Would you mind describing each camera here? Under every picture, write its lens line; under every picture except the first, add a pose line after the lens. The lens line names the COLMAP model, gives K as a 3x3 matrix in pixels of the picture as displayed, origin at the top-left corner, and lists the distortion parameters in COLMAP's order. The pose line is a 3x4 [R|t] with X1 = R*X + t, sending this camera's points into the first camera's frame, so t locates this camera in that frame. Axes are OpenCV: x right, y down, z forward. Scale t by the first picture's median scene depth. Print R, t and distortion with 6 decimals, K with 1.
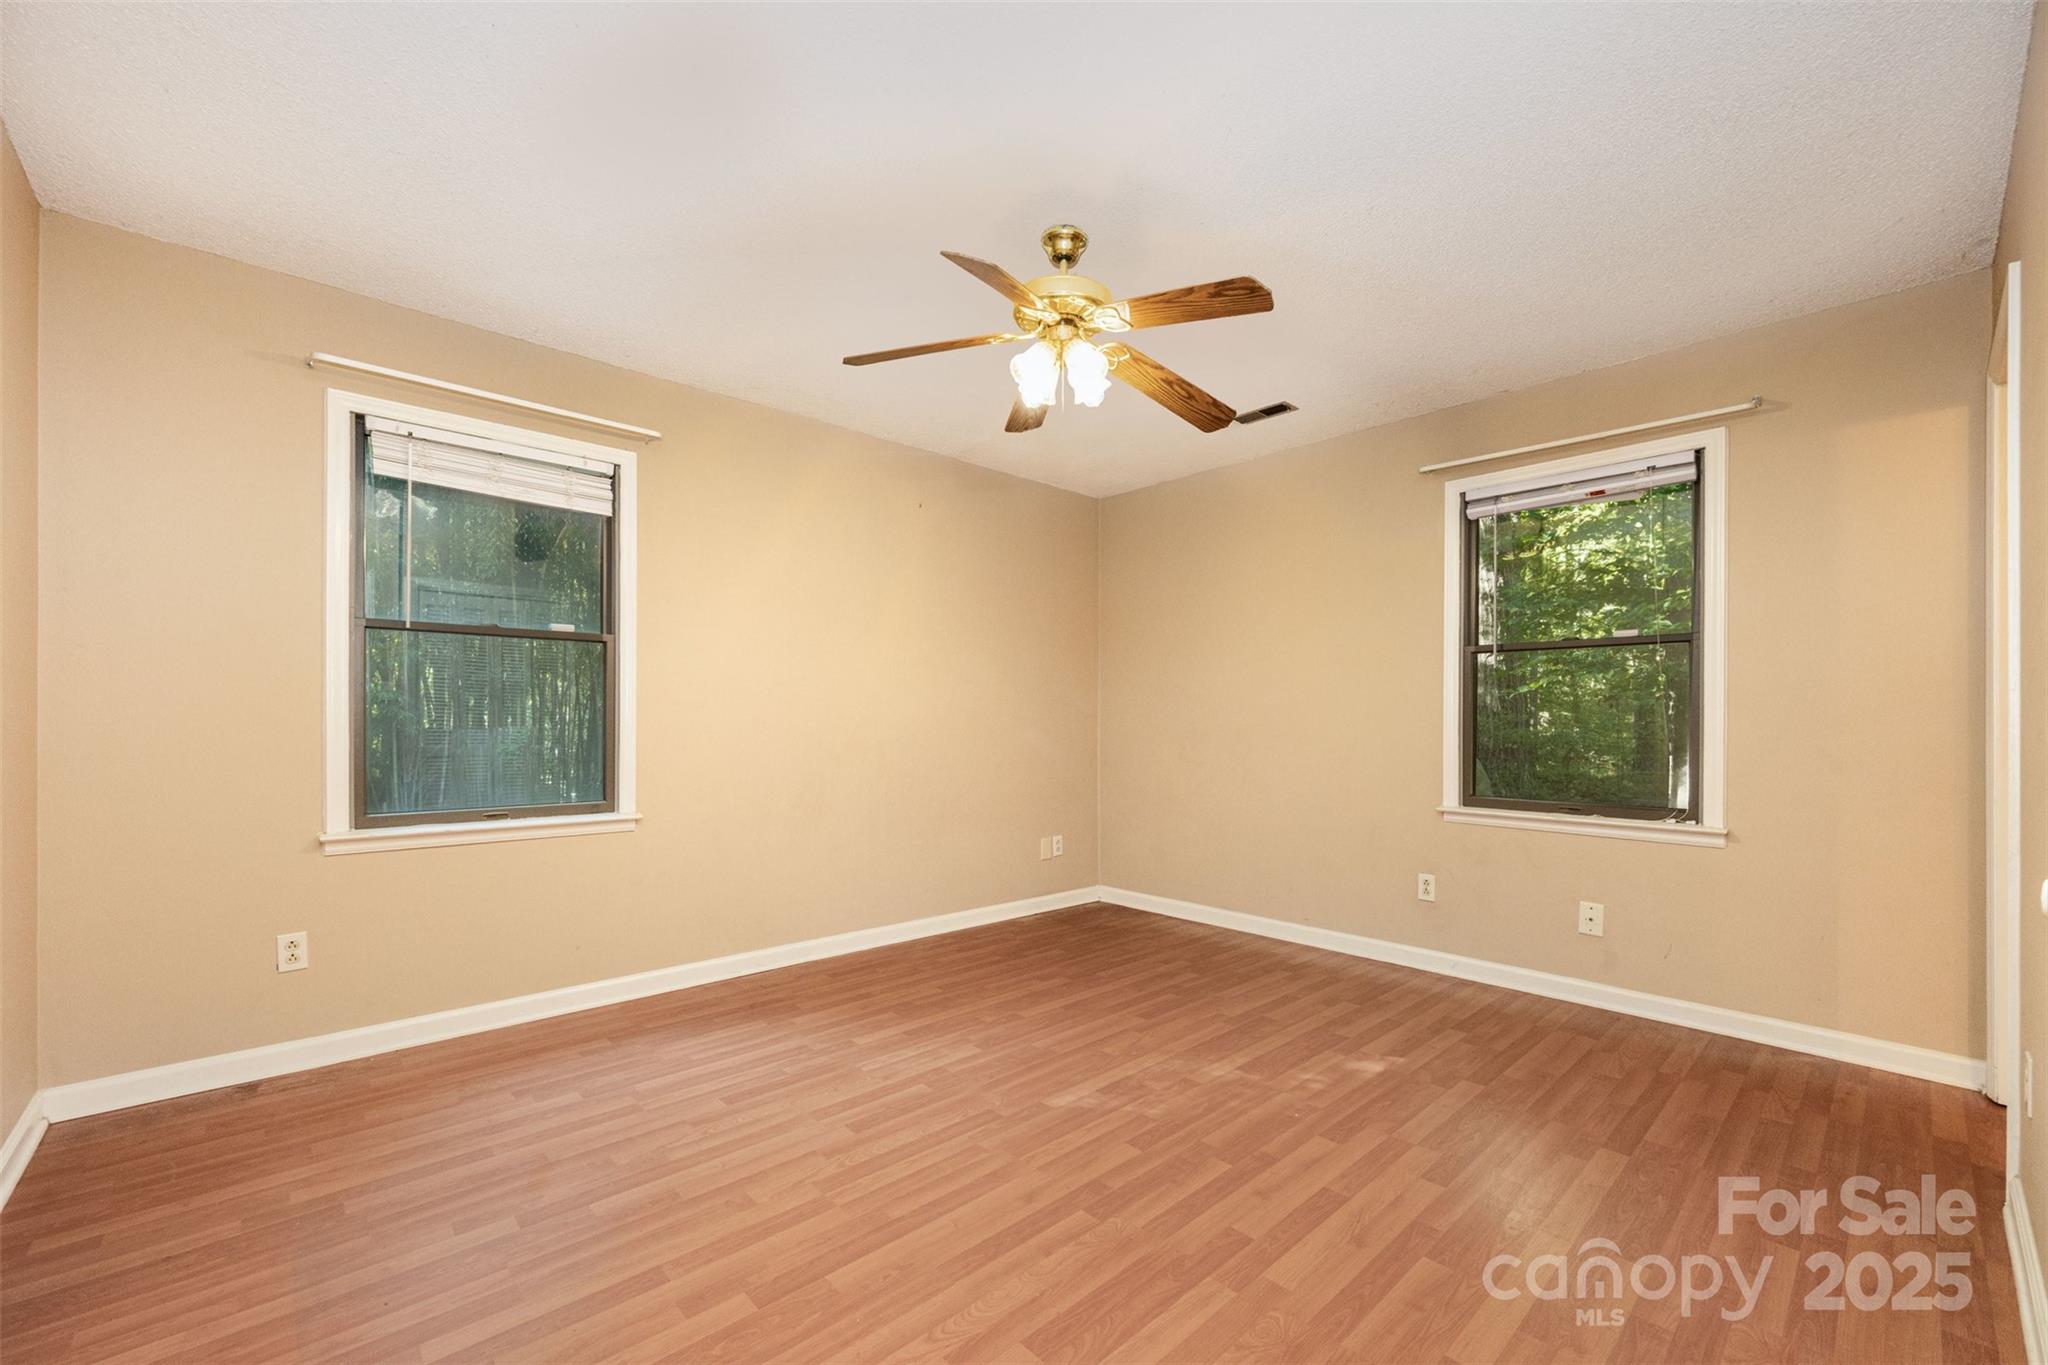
lens RADIAL K [[837.4, 0, 1029.8], [0, 837.4, 719.6], [0, 0, 1]] dist [-0.001975, 0.000664]
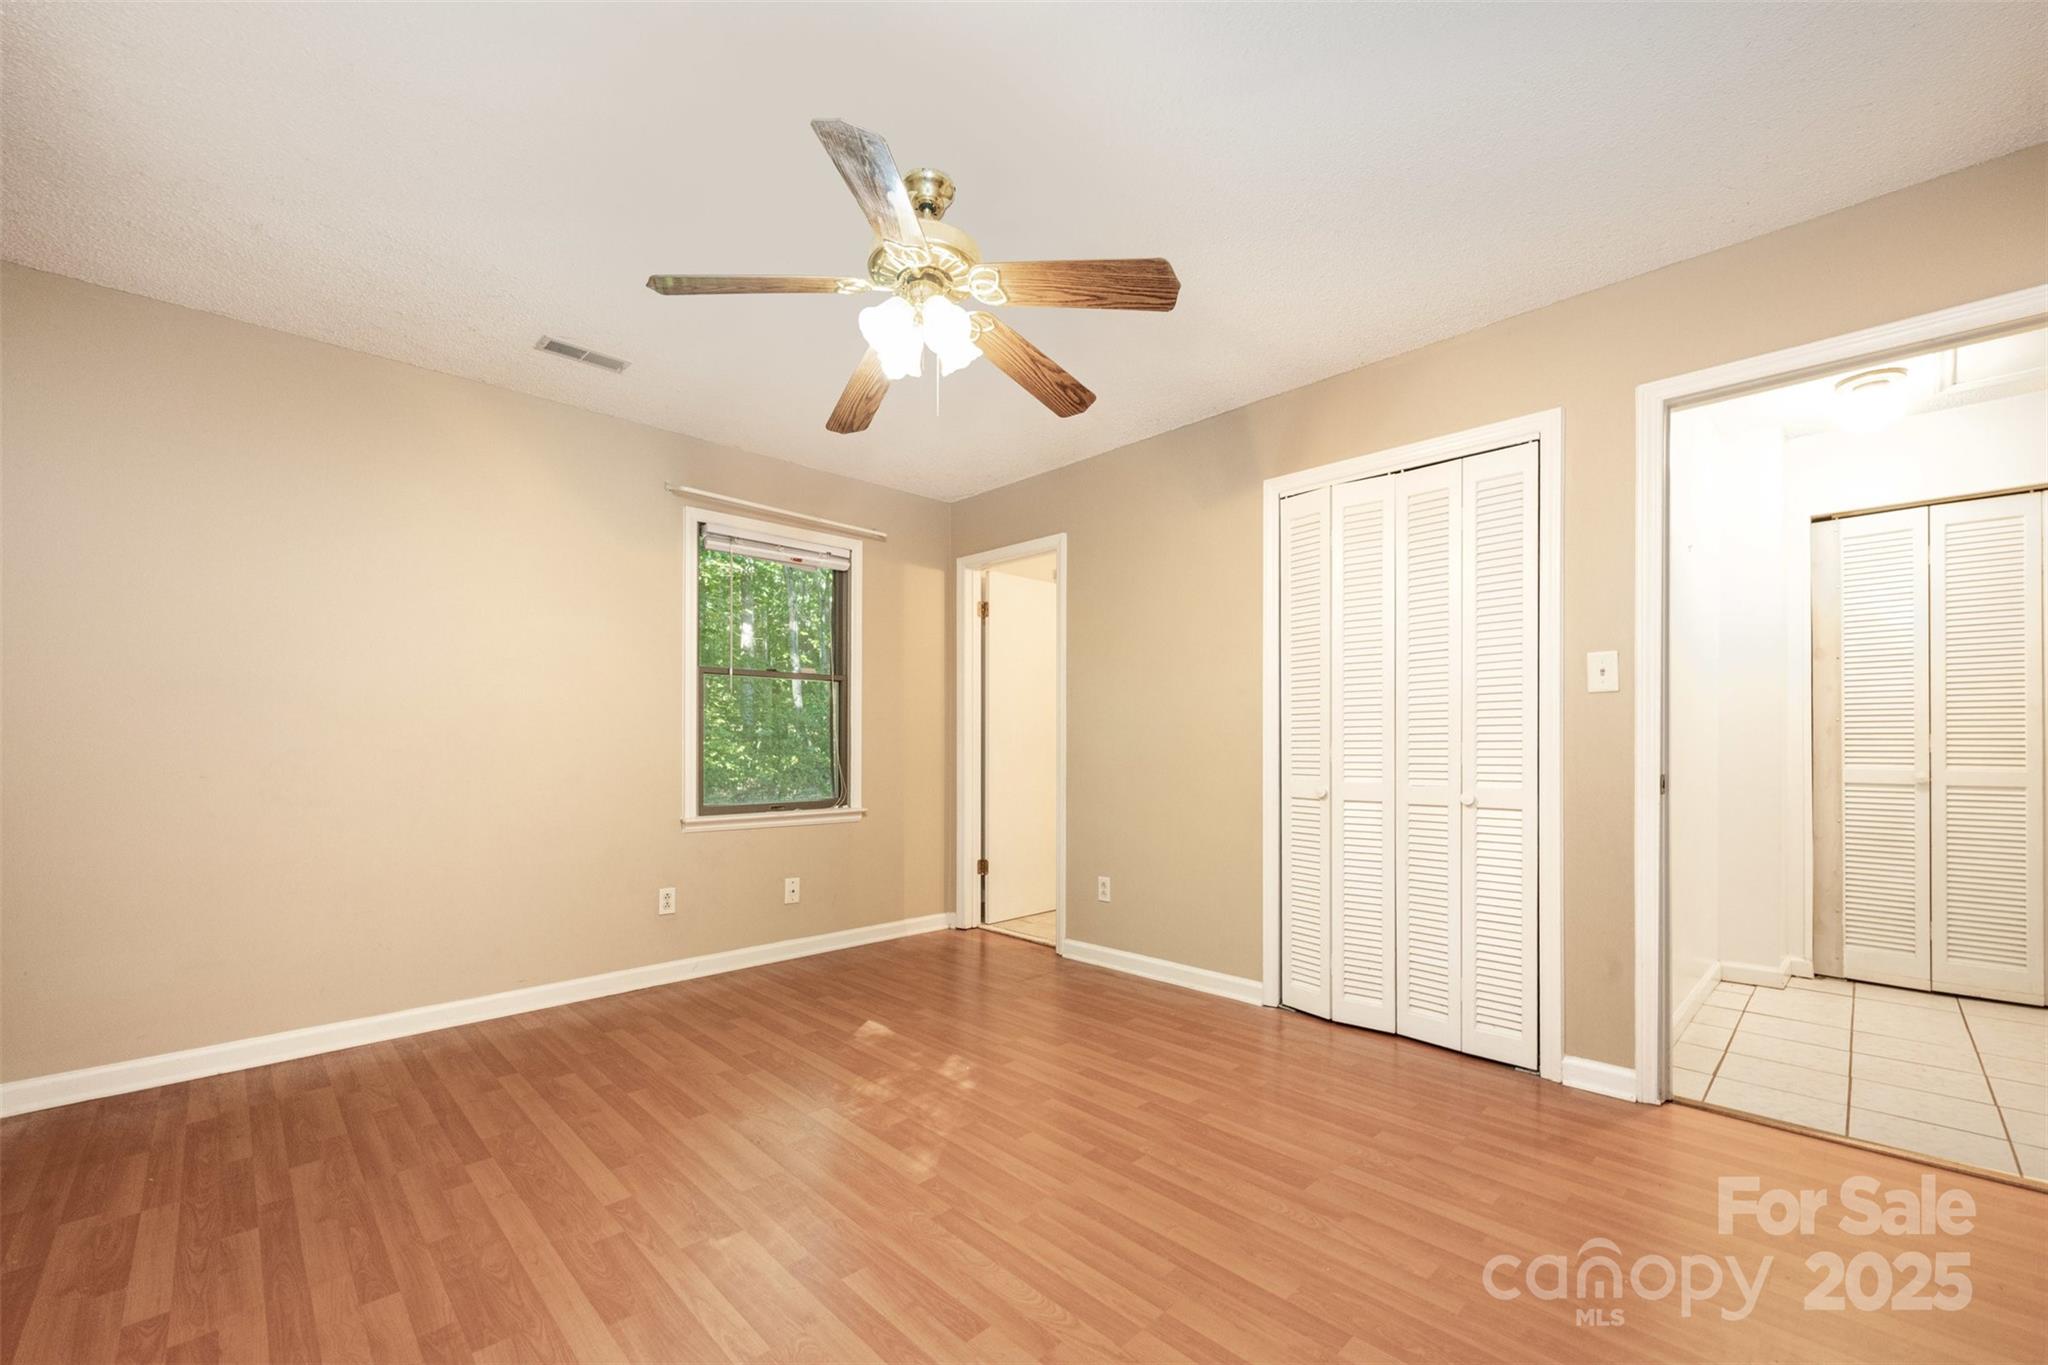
lens RADIAL K [[837.4, 0, 1024.6], [0, 837.4, 740.4], [0, 0, 1]] dist [-0.001975, 0.000664]
pose [[-0.027839, -0.003764, 0.999605, -0.613526], [-0.004055, 0.999985, 0.003652, 0.001575], [-0.999604, -0.003952, -0.027854, 0.671885]]
